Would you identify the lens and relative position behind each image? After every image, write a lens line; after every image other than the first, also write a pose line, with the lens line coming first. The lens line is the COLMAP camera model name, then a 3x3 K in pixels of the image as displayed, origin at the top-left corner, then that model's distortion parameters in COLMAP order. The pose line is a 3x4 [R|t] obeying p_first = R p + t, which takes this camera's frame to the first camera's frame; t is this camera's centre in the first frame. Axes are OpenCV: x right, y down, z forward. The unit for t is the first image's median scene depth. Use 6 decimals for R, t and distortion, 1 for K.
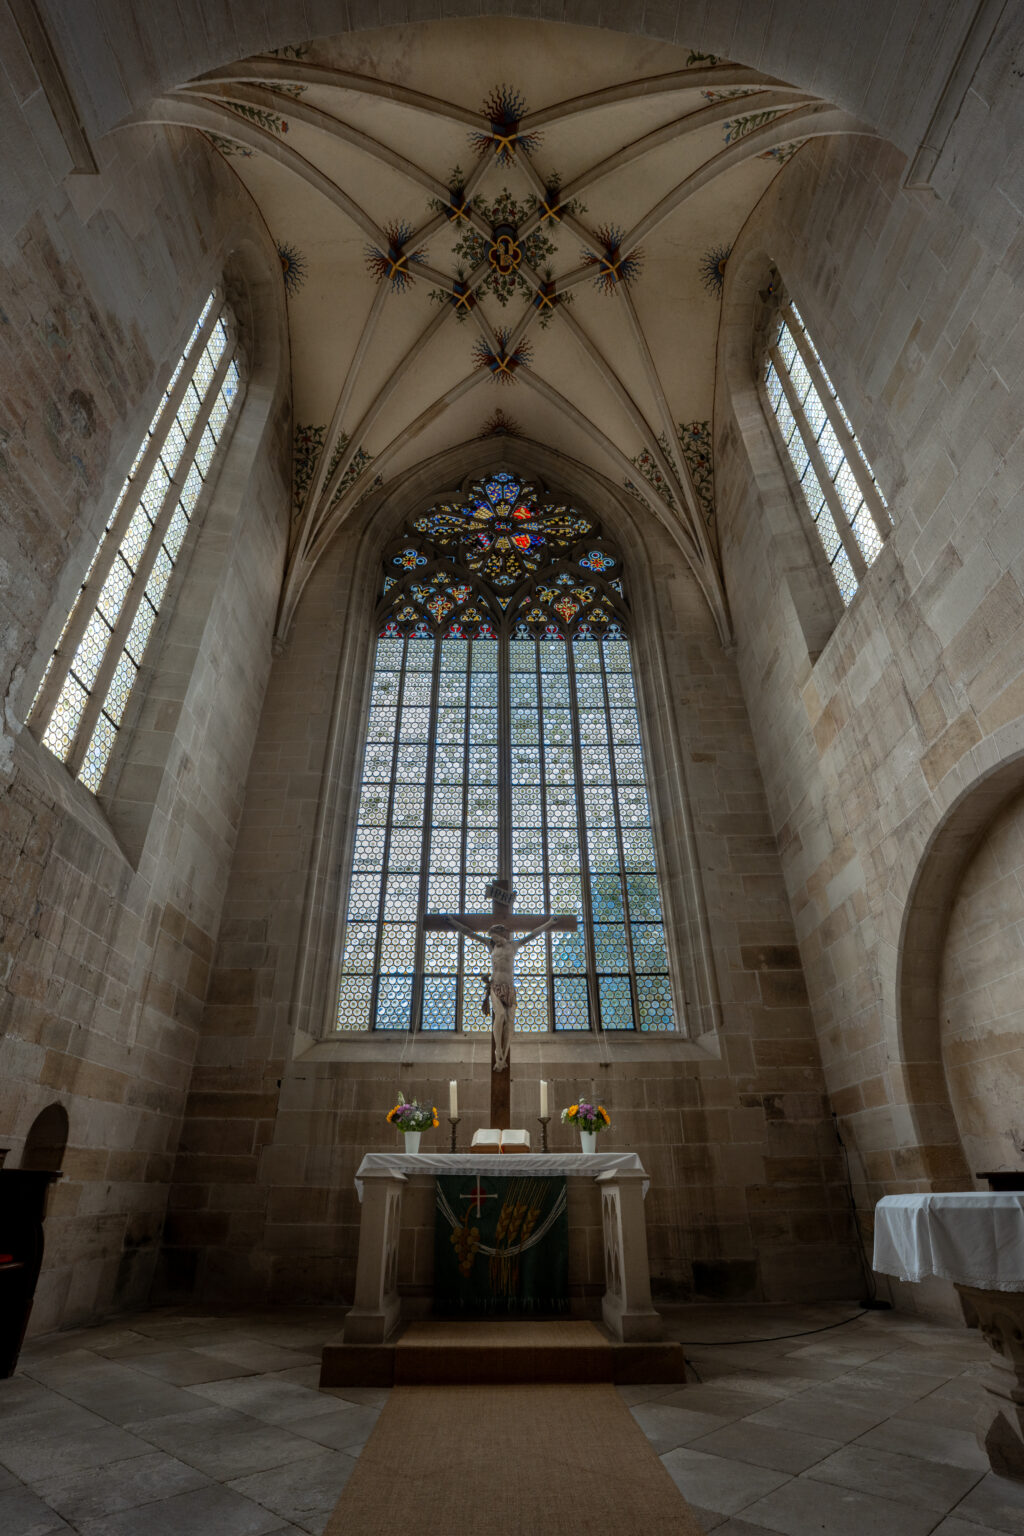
lens RADIAL K [[660.7, 0, 507.6], [0, 660.7, 765.1], [0, 0, 1]] dist [-0.001201, 0.000071]
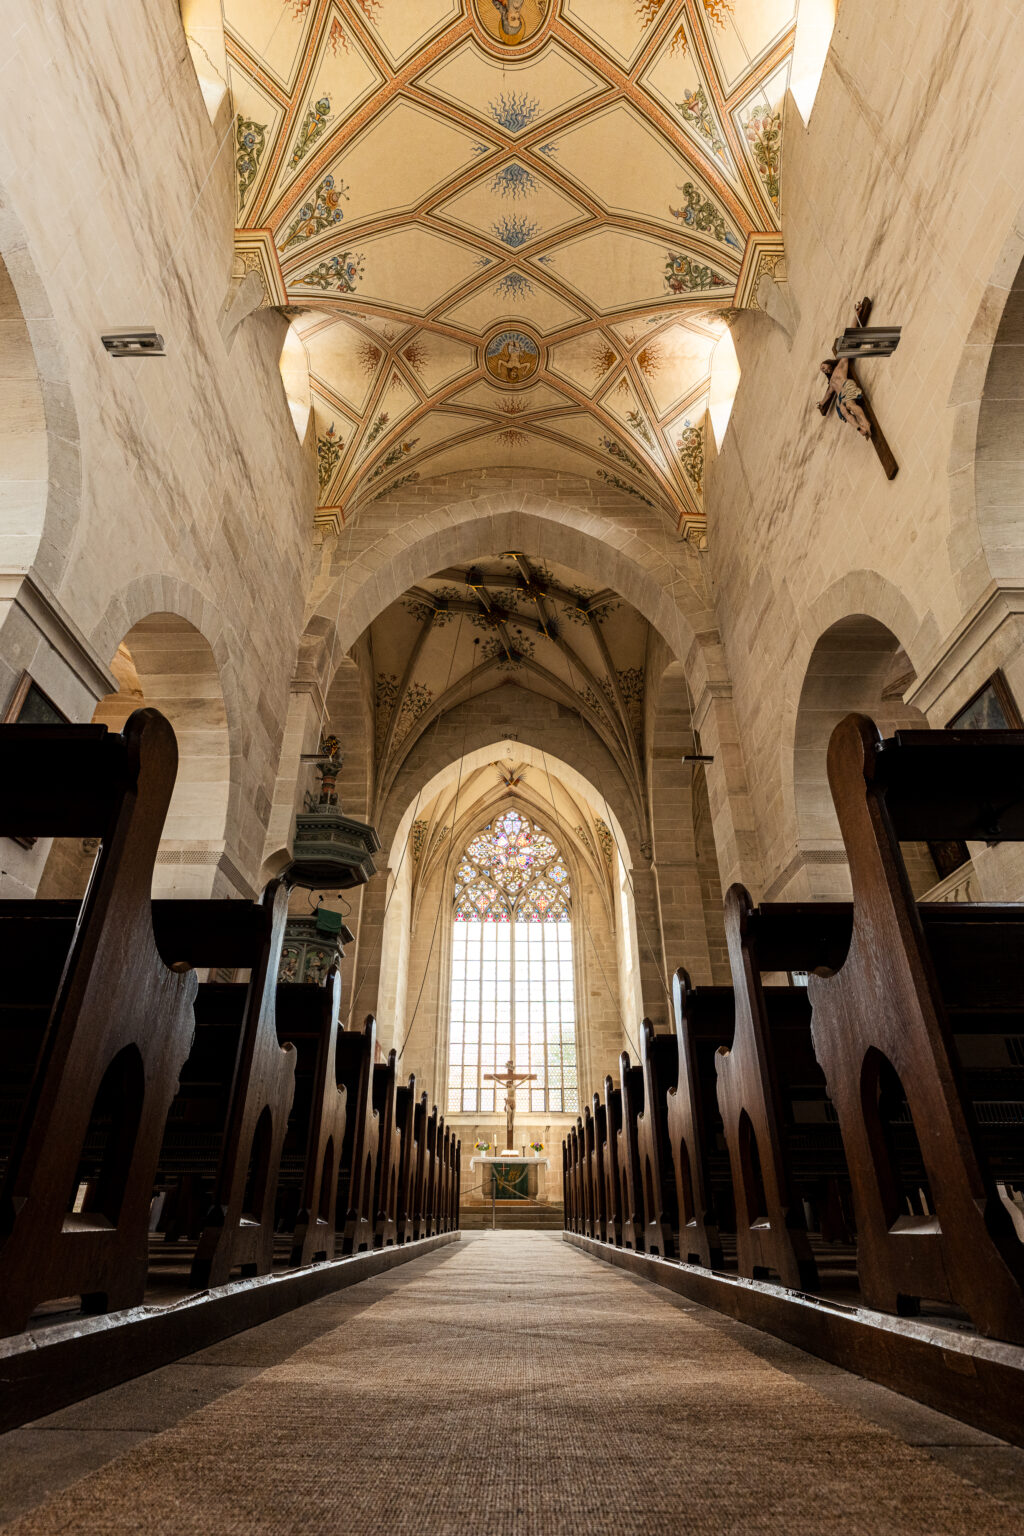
lens RADIAL K [[696.6, 0, 512.0], [0, 696.6, 768.0], [0, 0, 1]] dist [-0.003040, 0.000534]
pose [[0.999875, -0.001349, -0.015782, 0.034145], [0.001695, 0.999757, 0.021979, -0.863576], [0.015749, -0.022003, 0.999634, -1.465536]]
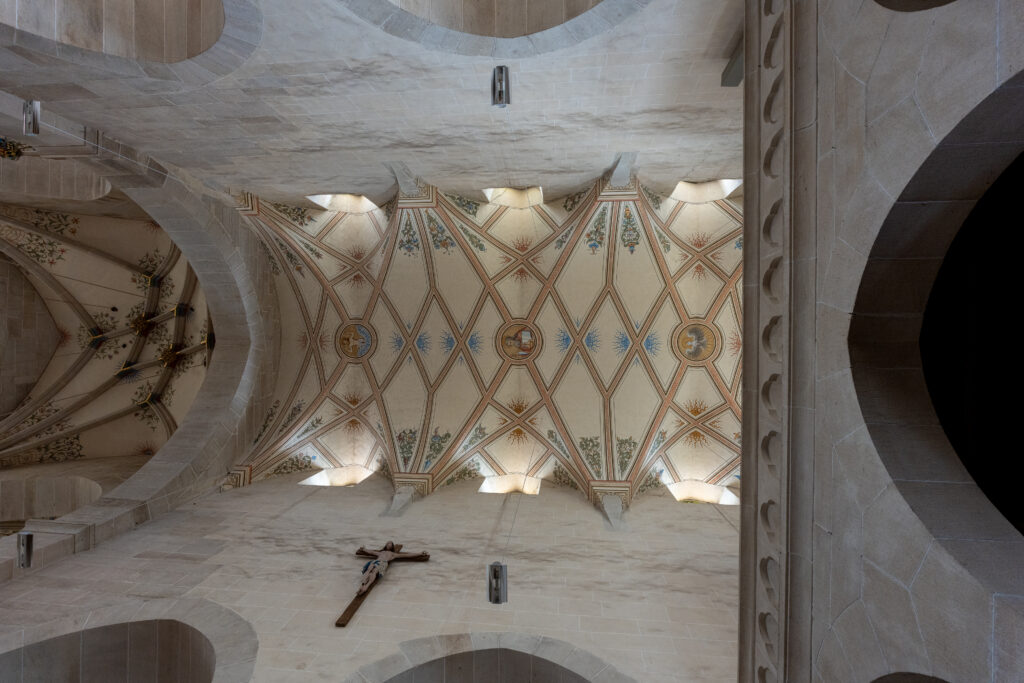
lens RADIAL K [[464.4, 0, 512.0], [0, 464.4, 341.5], [0, 0, 1]] dist [-0.003040, 0.000534]
pose [[0.007957, 0.999926, -0.009216, 0.025325], [-0.645777, -0.001898, -0.763523, -0.717442], [-0.763484, 0.012027, 0.645714, -1.109828]]
